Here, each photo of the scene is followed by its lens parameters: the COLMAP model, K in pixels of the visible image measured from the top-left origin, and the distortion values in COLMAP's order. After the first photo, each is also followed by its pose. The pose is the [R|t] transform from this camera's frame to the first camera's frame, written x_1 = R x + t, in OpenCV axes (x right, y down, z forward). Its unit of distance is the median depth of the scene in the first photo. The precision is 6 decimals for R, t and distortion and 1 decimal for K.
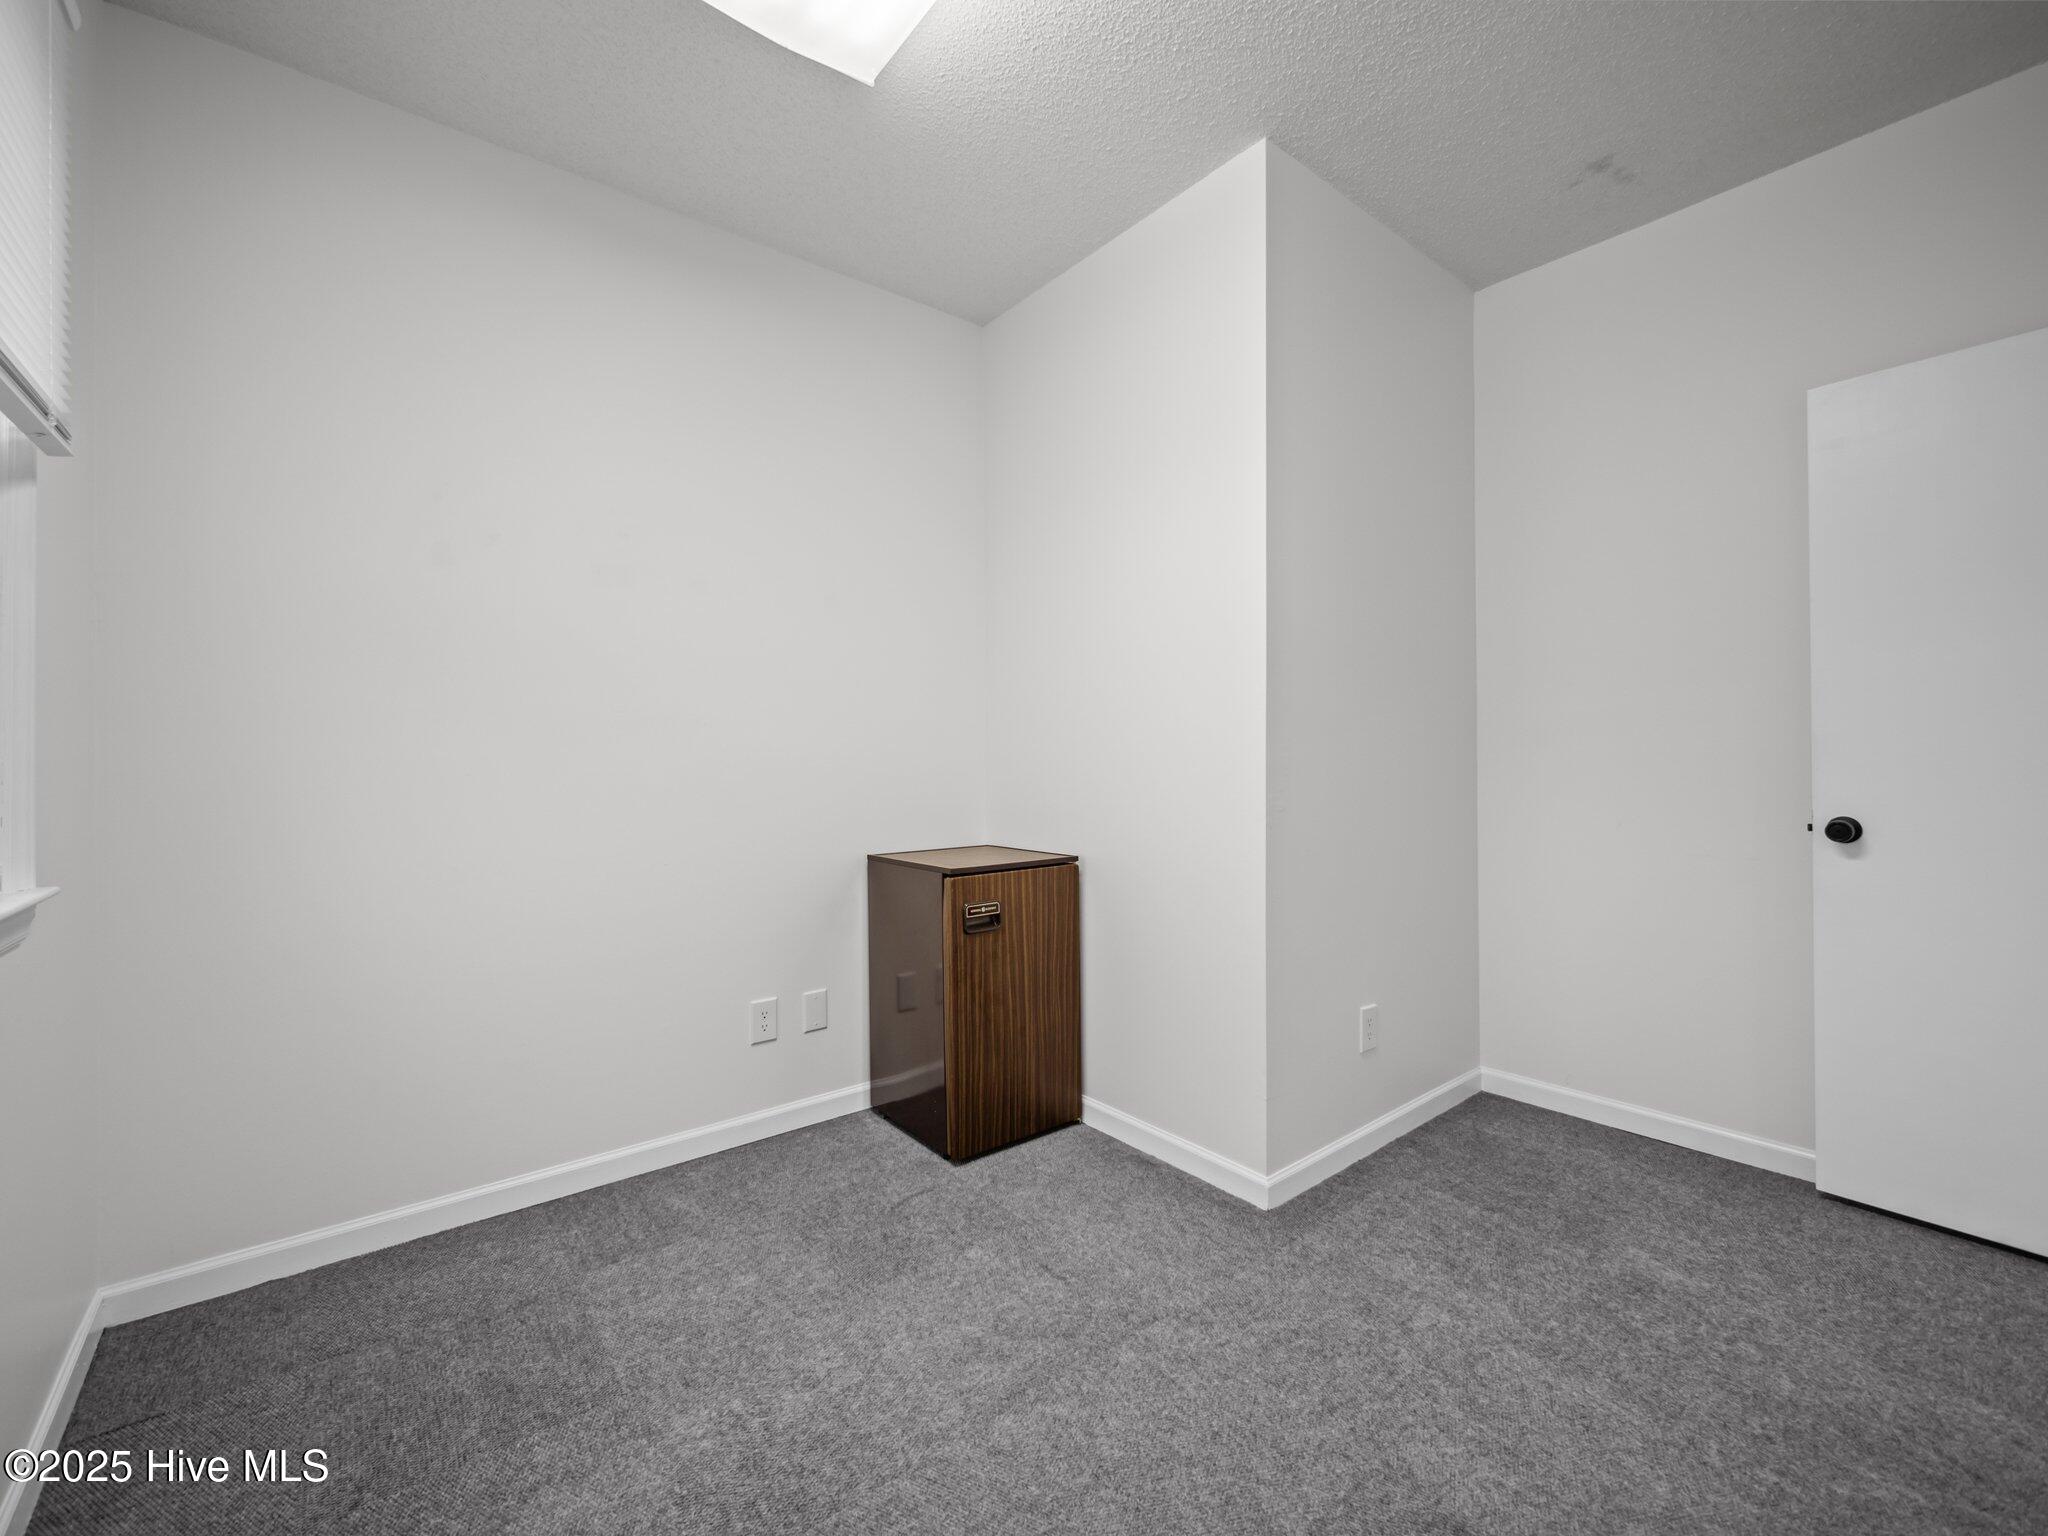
lens RADIAL K [[879.6, 0, 1025.8], [0, 879.6, 762.6], [0, 0, 1]] dist [-0.004657, 0.000135]
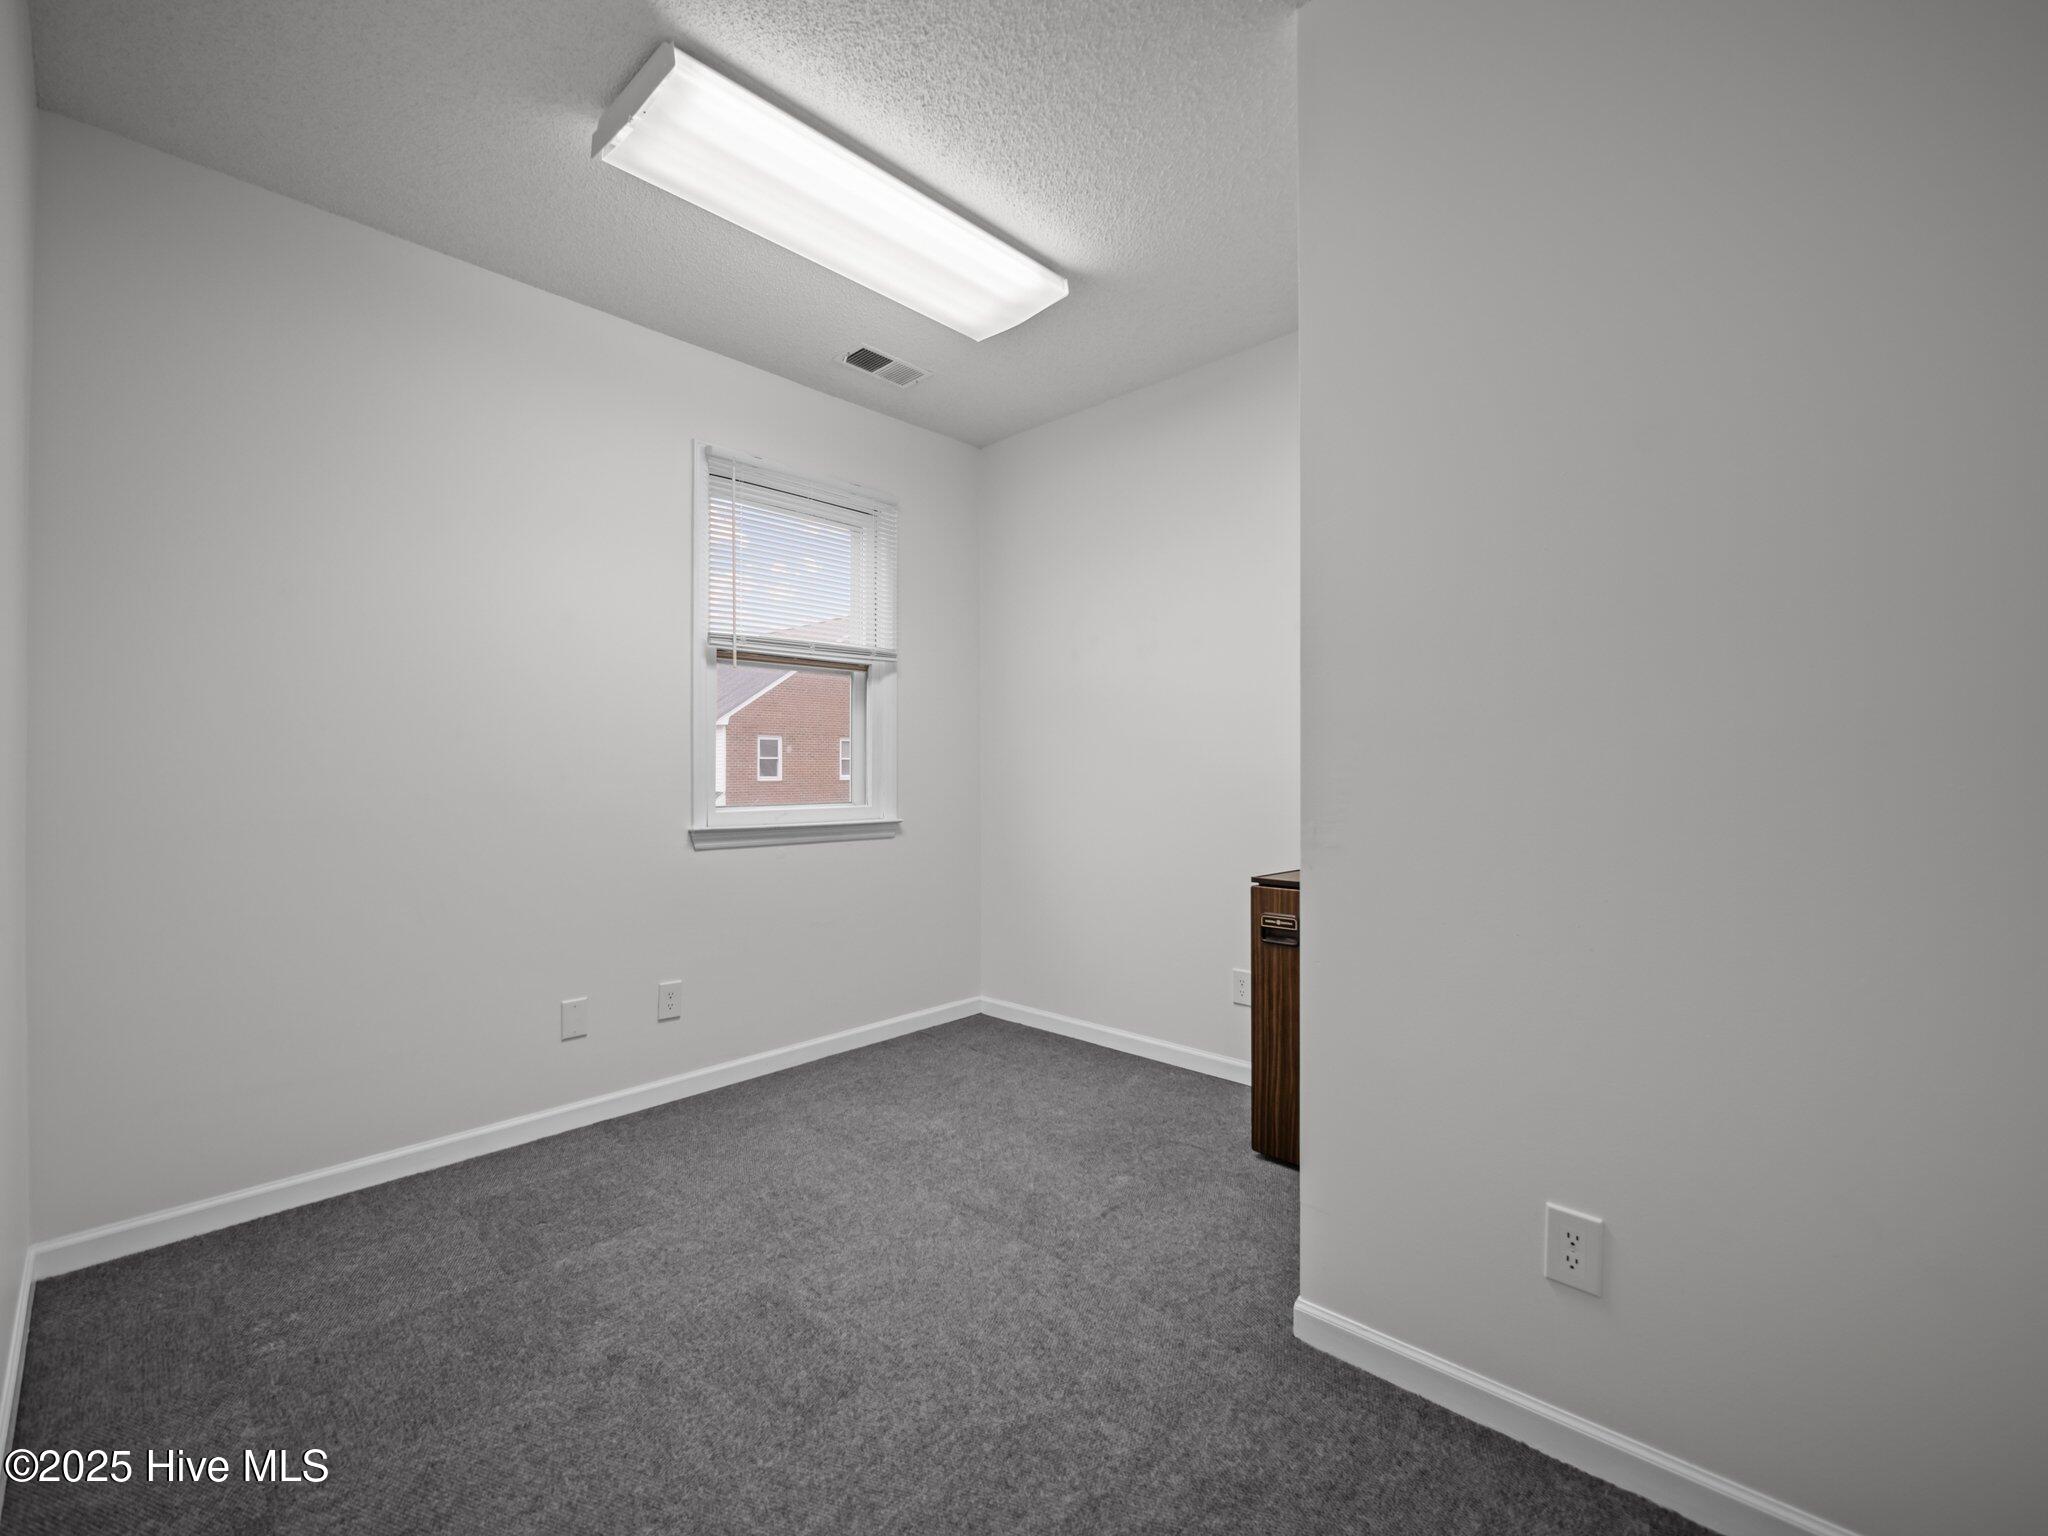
lens RADIAL K [[879.6, 0, 1023.8], [0, 879.6, 769.2], [0, 0, 1]] dist [-0.004657, 0.000135]
pose [[0.122011, 0.003561, -0.992522, 1.071133], [-0.002581, 0.999991, 0.003270, -0.018211], [0.992525, 0.002163, 0.122019, 0.662884]]
